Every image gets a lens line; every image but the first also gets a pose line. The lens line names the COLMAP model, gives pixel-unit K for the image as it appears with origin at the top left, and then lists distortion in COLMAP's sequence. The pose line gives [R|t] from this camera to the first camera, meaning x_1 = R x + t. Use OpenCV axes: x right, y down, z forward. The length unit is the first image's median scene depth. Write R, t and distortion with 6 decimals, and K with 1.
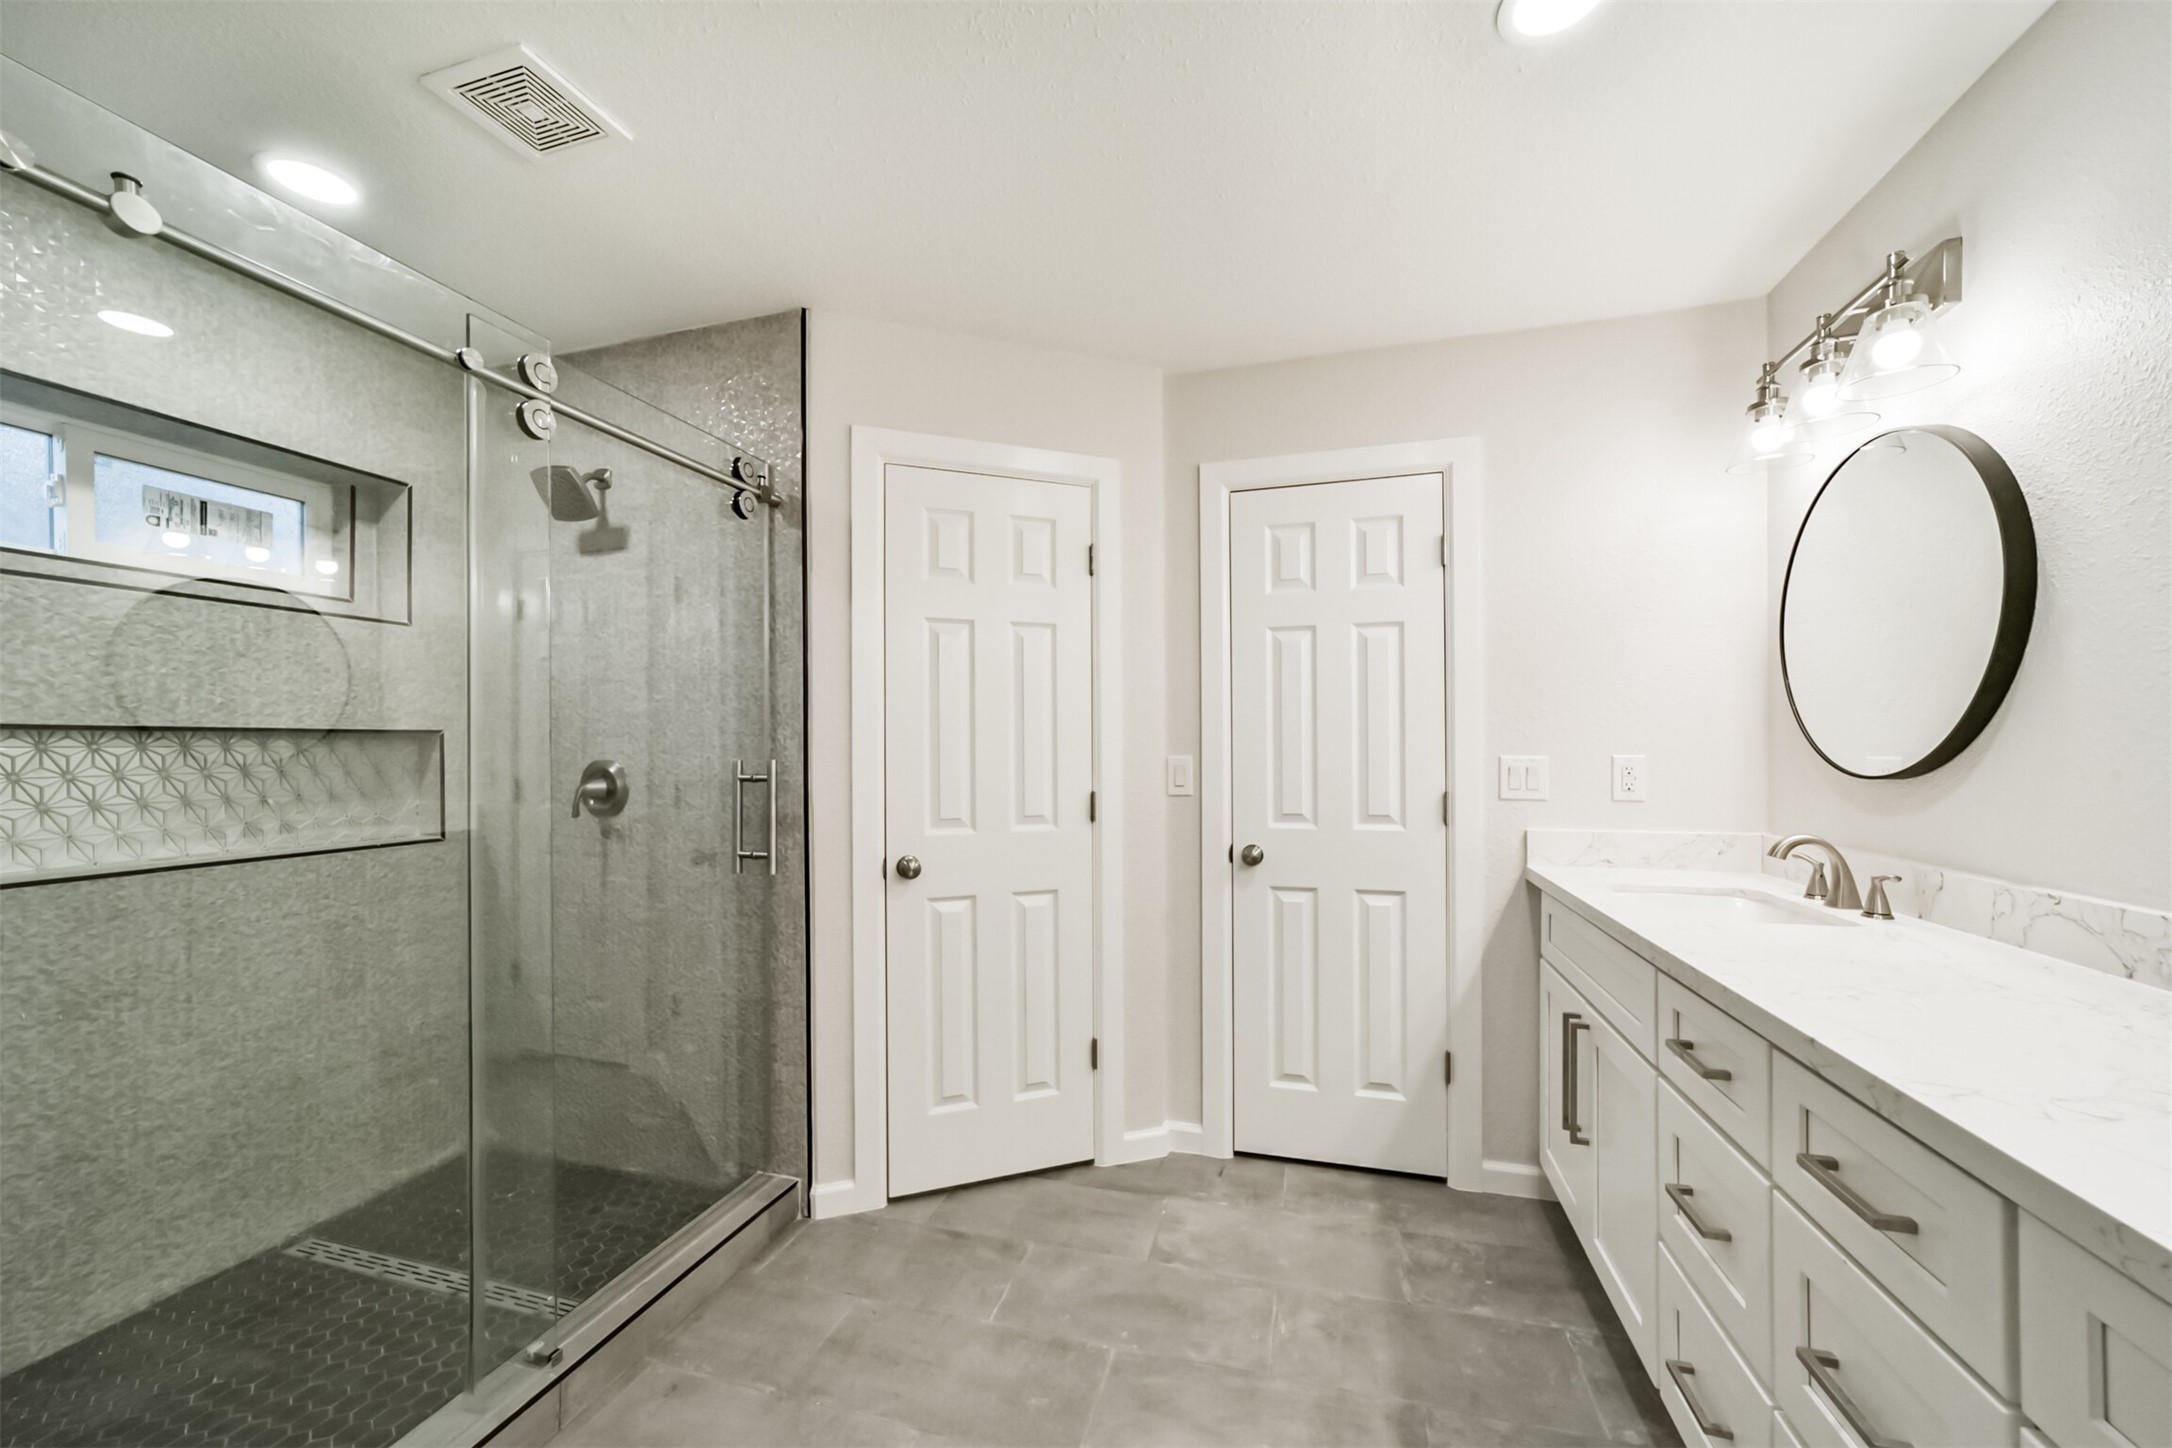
lens RADIAL K [[837.7, 0, 1081.8], [0, 837.7, 743.3], [0, 0, 1]] dist [-0.018604, 0.009249]
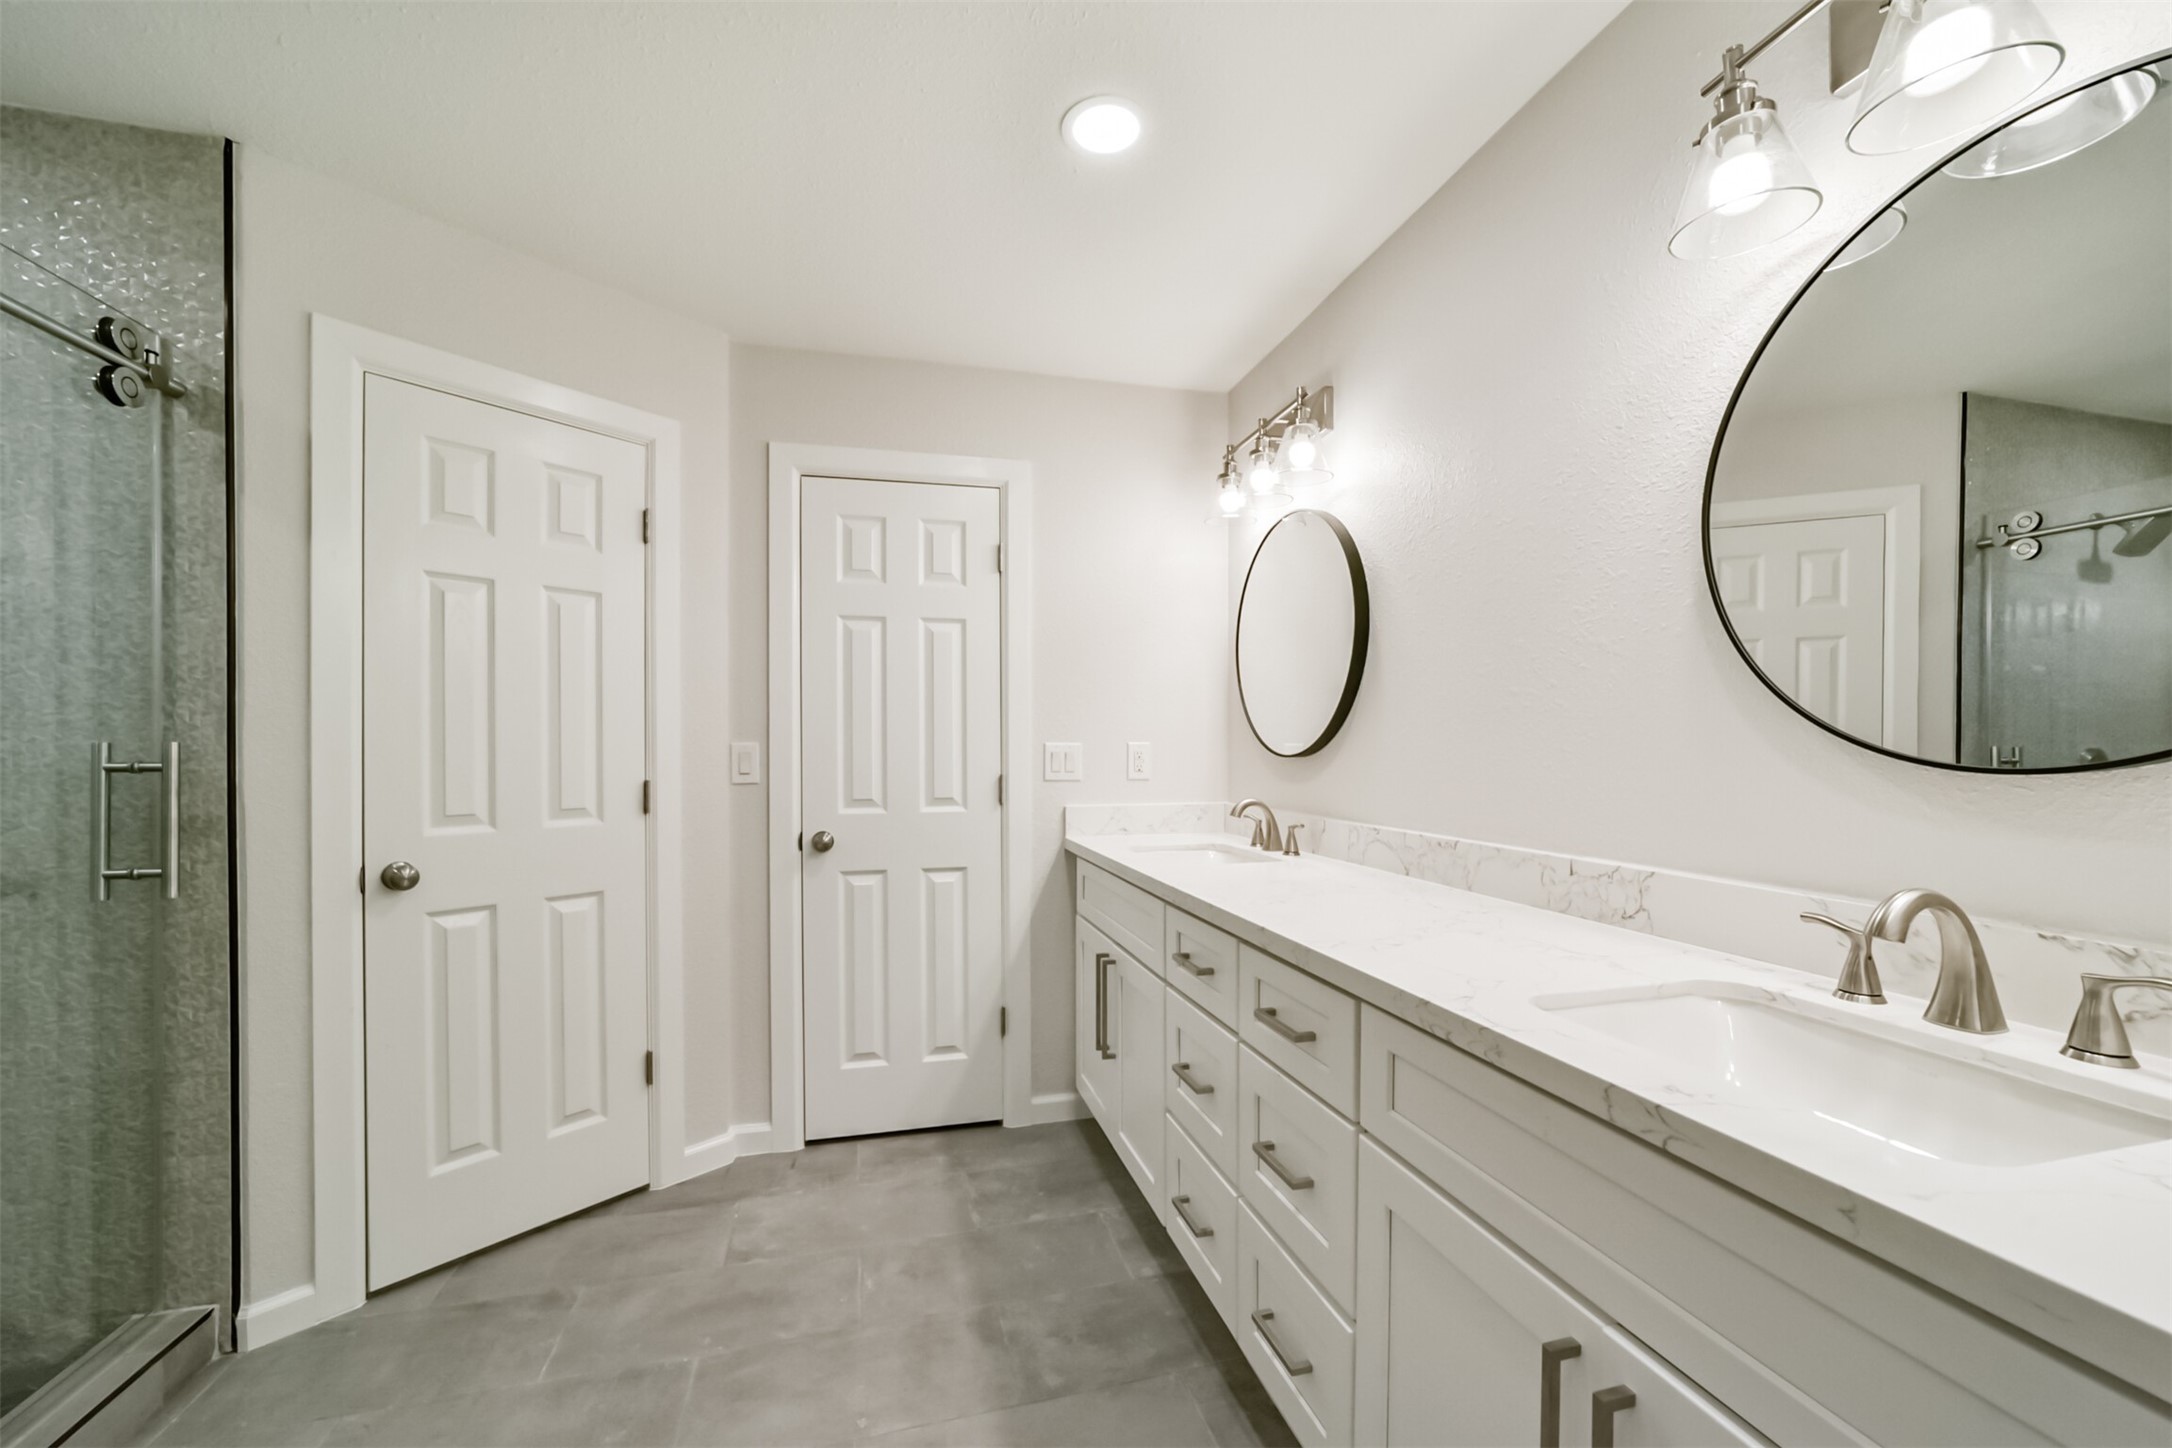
lens RADIAL K [[878.2, 0, 1086.3], [0, 878.2, 739.8], [0, 0, 1]] dist [-0.027414, 0.011775]
pose [[0.855581, 0.007382, 0.517617, -0.076346], [-0.004721, 0.999968, -0.006457, 0.019083], [-0.517648, 0.003081, 0.855588, -0.063841]]
